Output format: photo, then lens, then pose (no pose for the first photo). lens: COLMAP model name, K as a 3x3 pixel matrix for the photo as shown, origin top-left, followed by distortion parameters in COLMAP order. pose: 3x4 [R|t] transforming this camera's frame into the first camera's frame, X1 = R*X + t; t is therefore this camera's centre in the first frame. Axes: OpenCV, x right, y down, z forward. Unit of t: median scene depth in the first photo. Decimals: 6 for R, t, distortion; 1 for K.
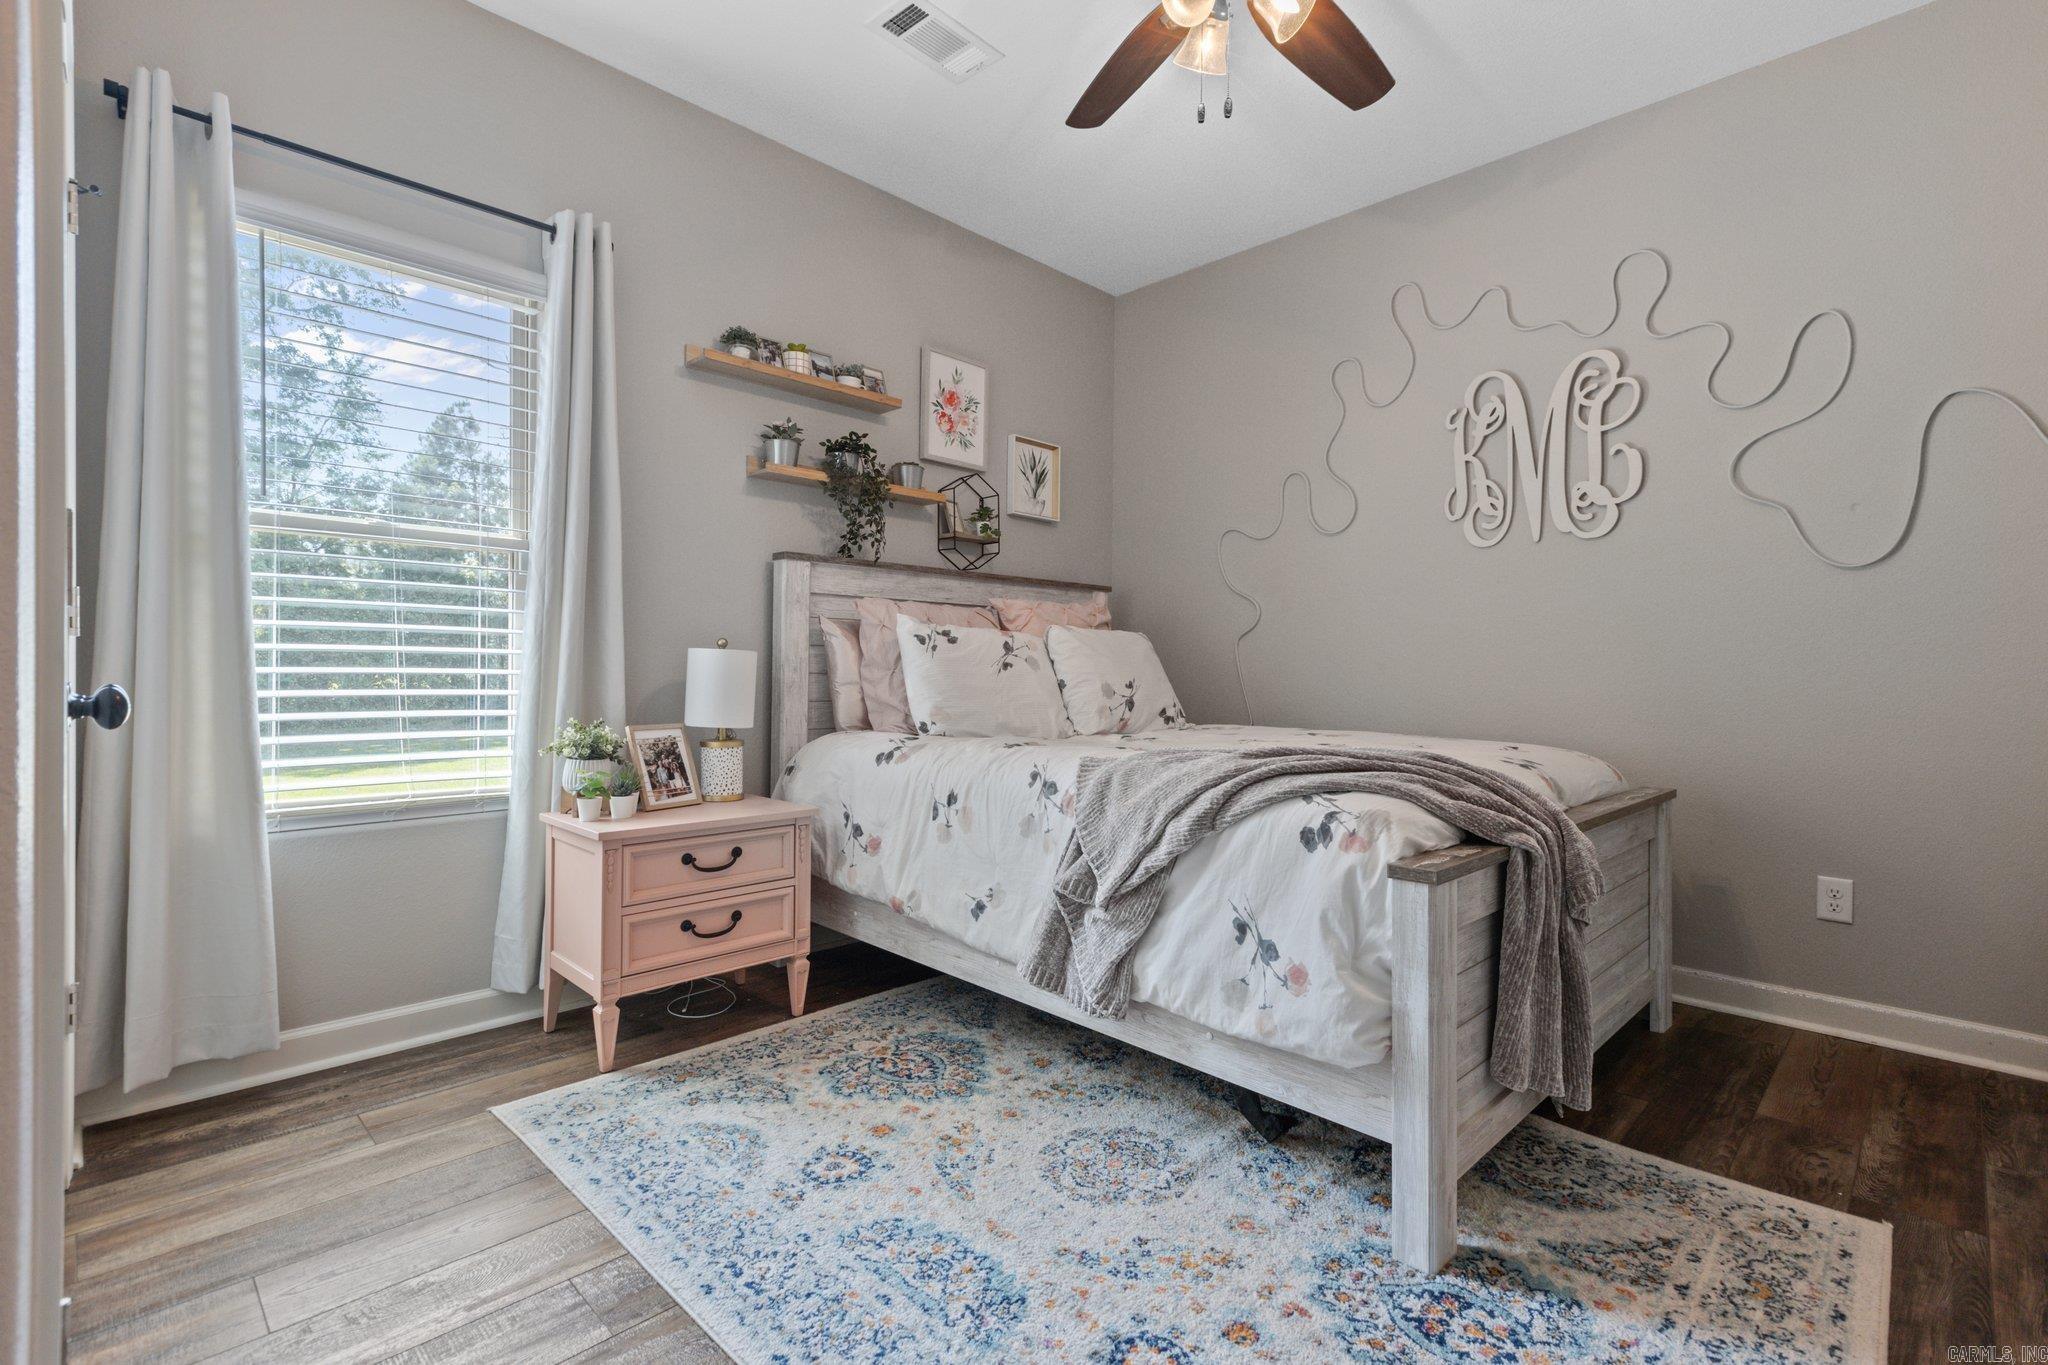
lens RADIAL K [[941.5, 0, 1019.3], [0, 941.5, 654.7], [0, 0, 1]] dist [0.007977, 0.000123]
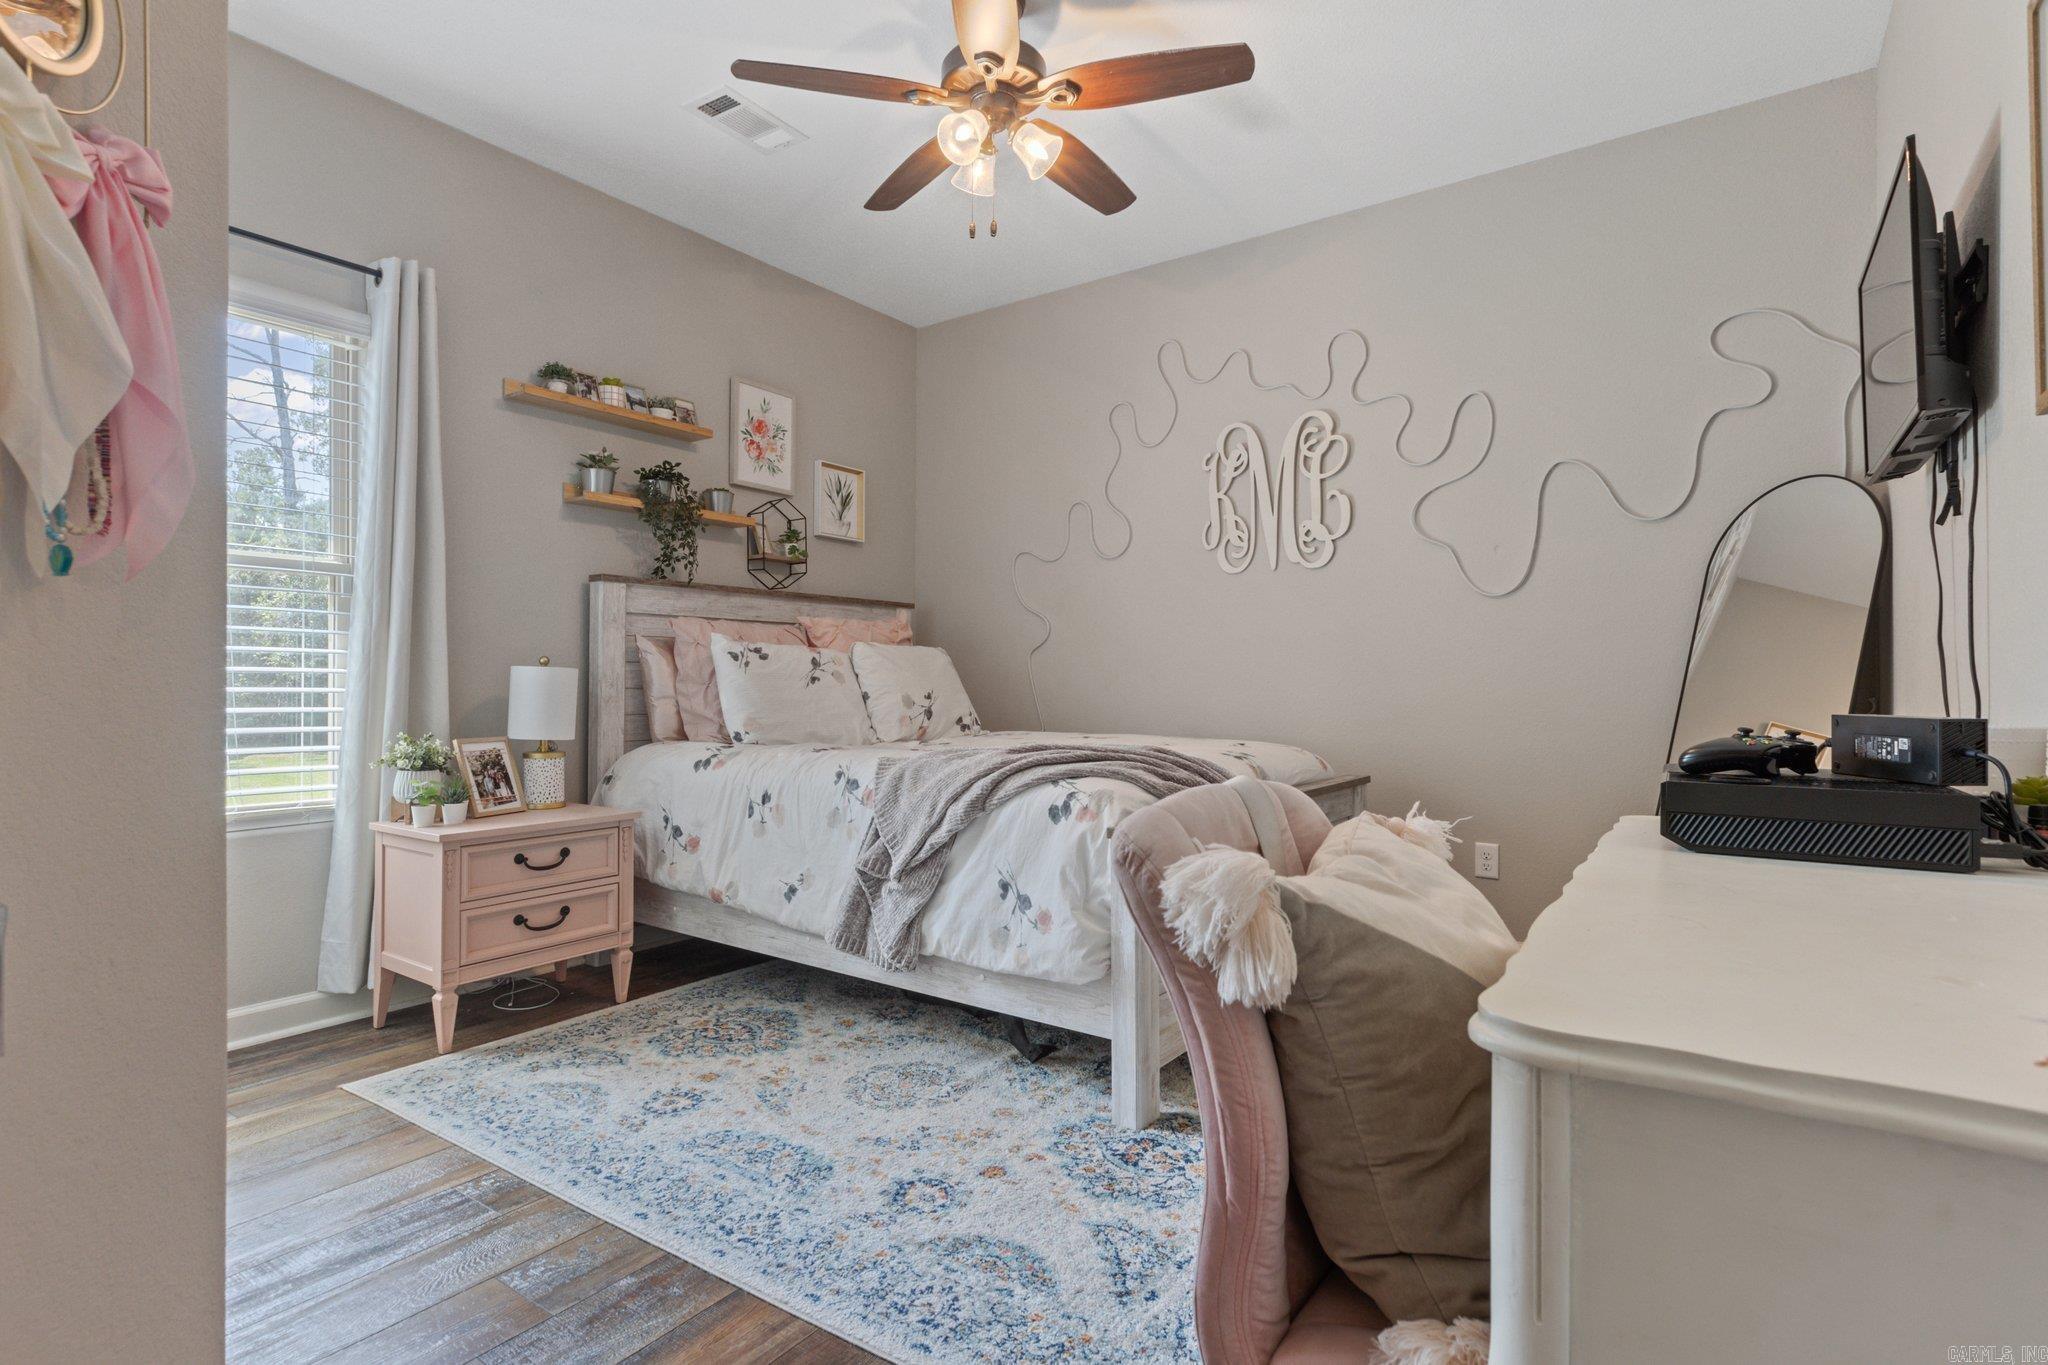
lens RADIAL K [[1023.1, 0, 1005.5], [0, 1023.1, 666.9], [0, 0, 1]] dist [-0.002116, 0.000323]
pose [[0.985402, -0.006373, 0.170125, 0.003865], [0.005932, 0.999978, 0.003101, -0.006739], [-0.170141, -0.002046, 0.985418, -0.256623]]
